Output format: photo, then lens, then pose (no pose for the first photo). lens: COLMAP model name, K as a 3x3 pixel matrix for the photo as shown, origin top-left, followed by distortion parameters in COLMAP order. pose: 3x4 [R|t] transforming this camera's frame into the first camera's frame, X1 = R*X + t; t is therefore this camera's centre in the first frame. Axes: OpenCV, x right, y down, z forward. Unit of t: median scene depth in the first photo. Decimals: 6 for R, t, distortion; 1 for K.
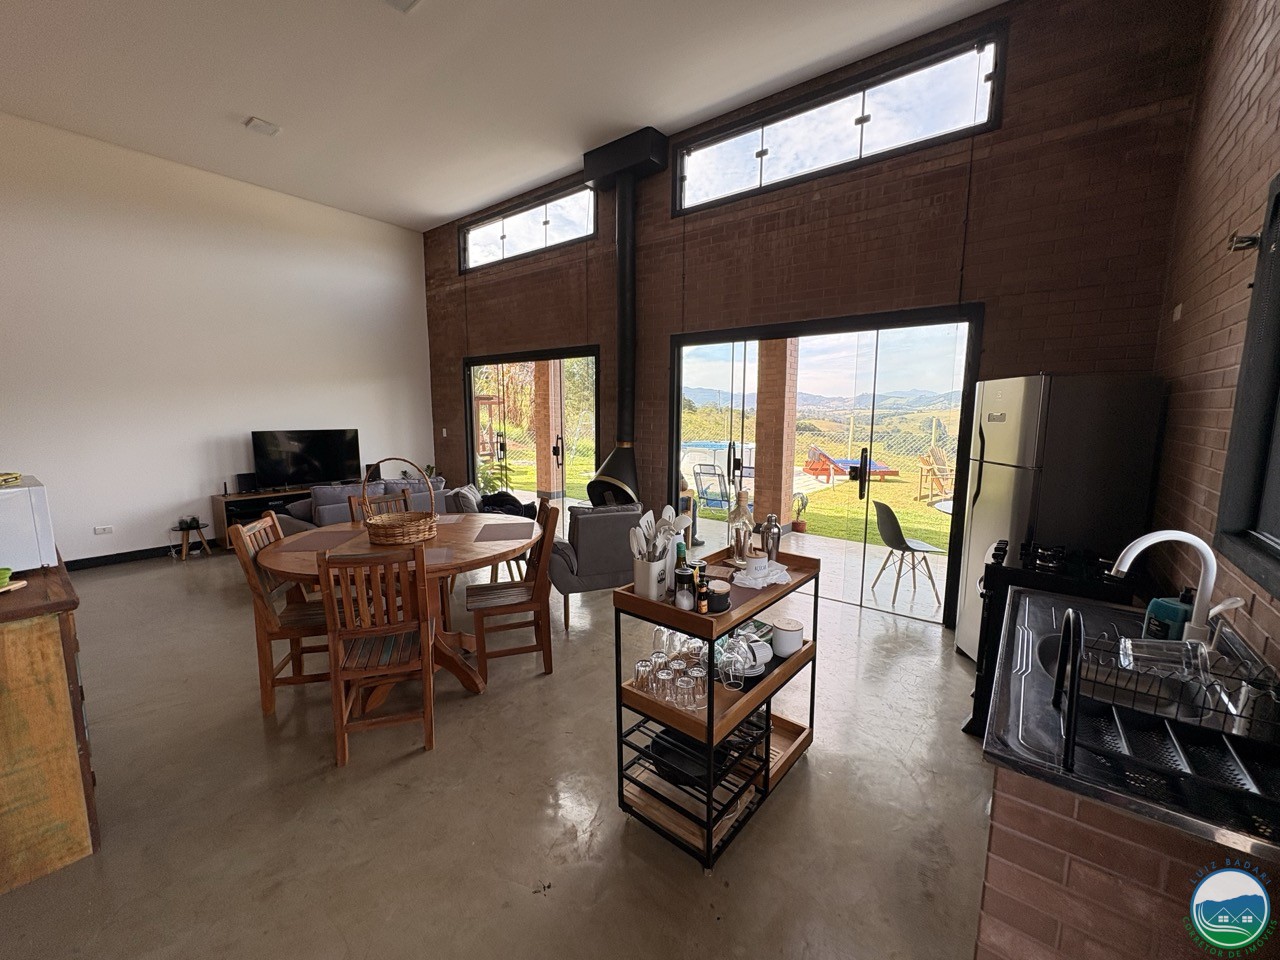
lens RADIAL K [[509.5, 0, 643.9], [0, 509.5, 472.1], [0, 0, 1]] dist [-0.000632, -0.000074]
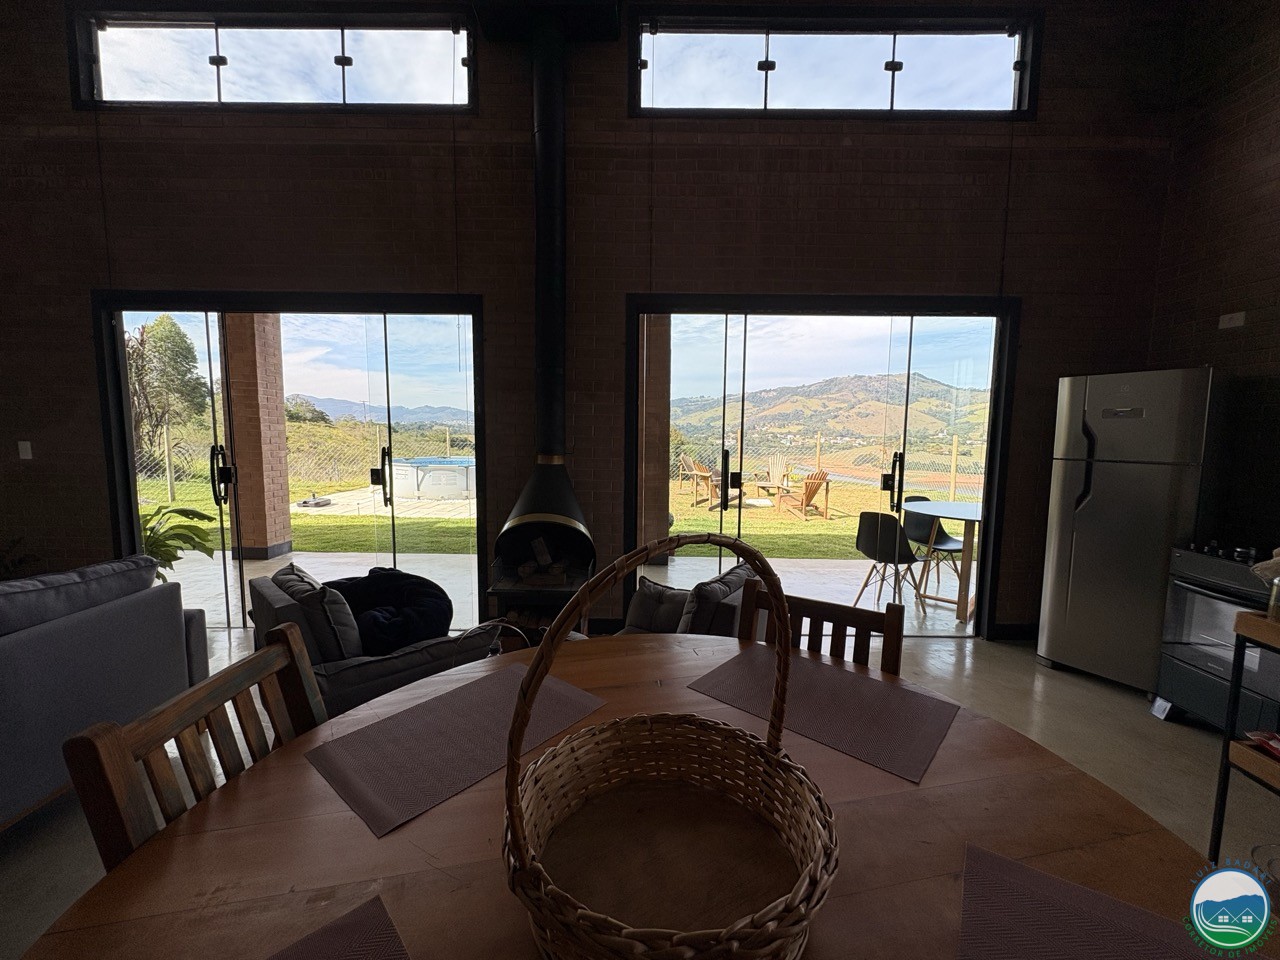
lens RADIAL K [[509.5, 0, 640.0], [0, 509.5, 481.3], [0, 0, 1]] dist [-0.000632, -0.000074]
pose [[0.792560, -0.058335, 0.606998, -0.374270], [0.065479, 0.997800, 0.010395, -0.030273], [-0.606269, 0.031507, 0.794635, 0.489759]]
